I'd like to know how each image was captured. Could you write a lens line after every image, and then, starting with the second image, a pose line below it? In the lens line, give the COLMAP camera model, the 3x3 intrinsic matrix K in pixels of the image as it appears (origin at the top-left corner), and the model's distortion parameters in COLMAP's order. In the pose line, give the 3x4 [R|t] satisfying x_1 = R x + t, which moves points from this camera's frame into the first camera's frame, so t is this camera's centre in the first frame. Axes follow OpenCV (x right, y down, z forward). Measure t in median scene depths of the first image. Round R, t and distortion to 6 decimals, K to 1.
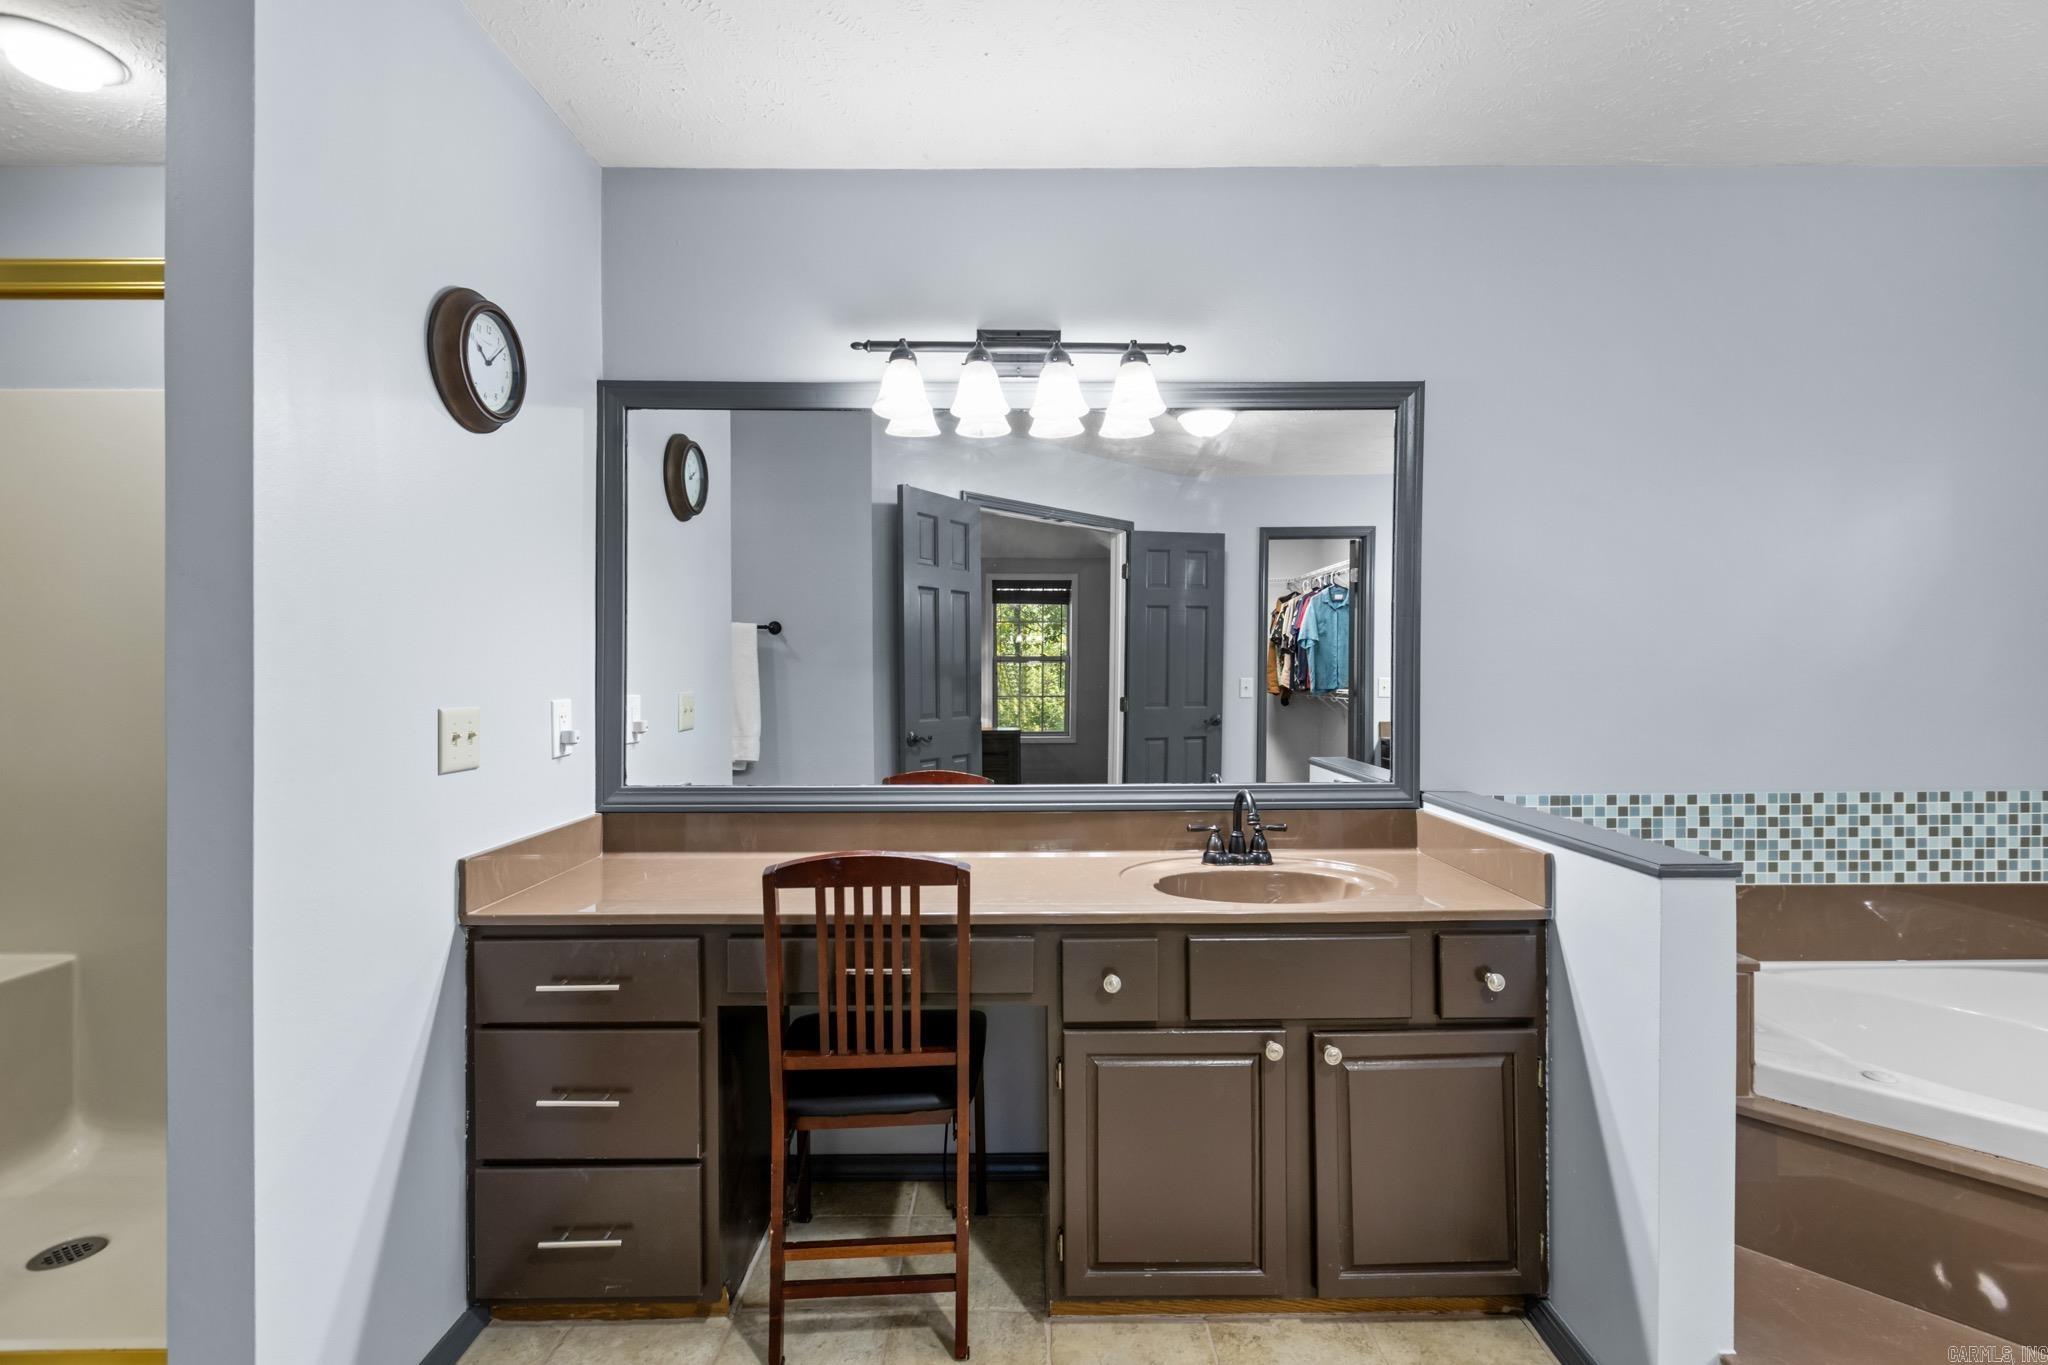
lens RADIAL K [[930.6, 0, 1031.2], [0, 930.6, 690.5], [0, 0, 1]] dist [0.000093, -0.000443]
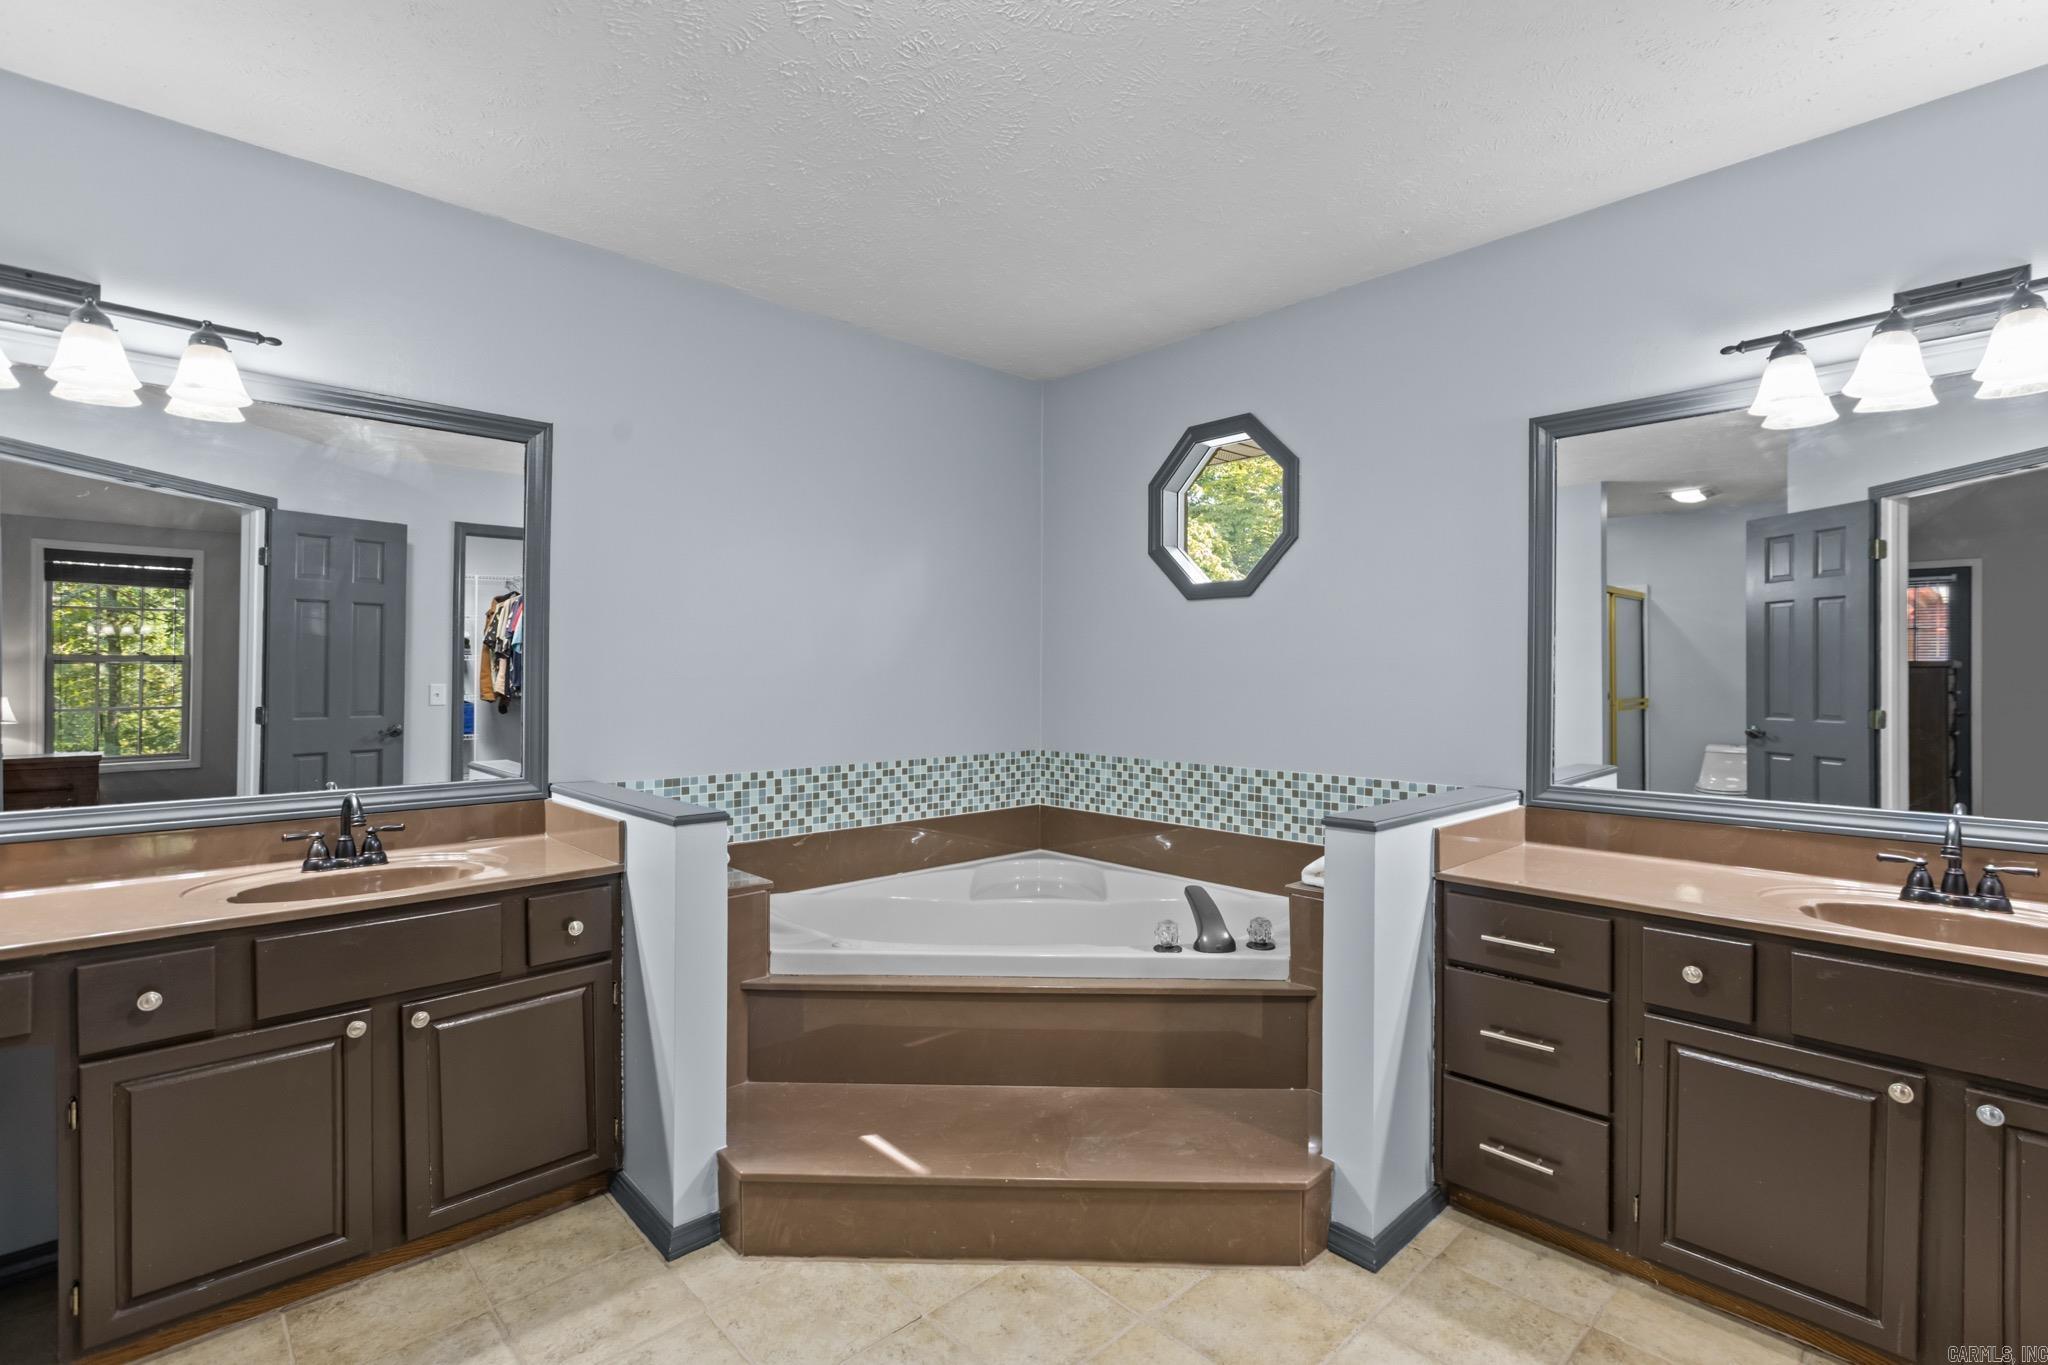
lens RADIAL K [[930.6, 0, 1031.2], [0, 930.6, 690.5], [0, 0, 1]] dist [0.000093, -0.000443]
pose [[0.721843, -0.003905, 0.692046, 0.055959], [0.008606, 0.999957, -0.003334, 0.003609], [-0.692004, 0.008363, 0.721846, -0.226487]]
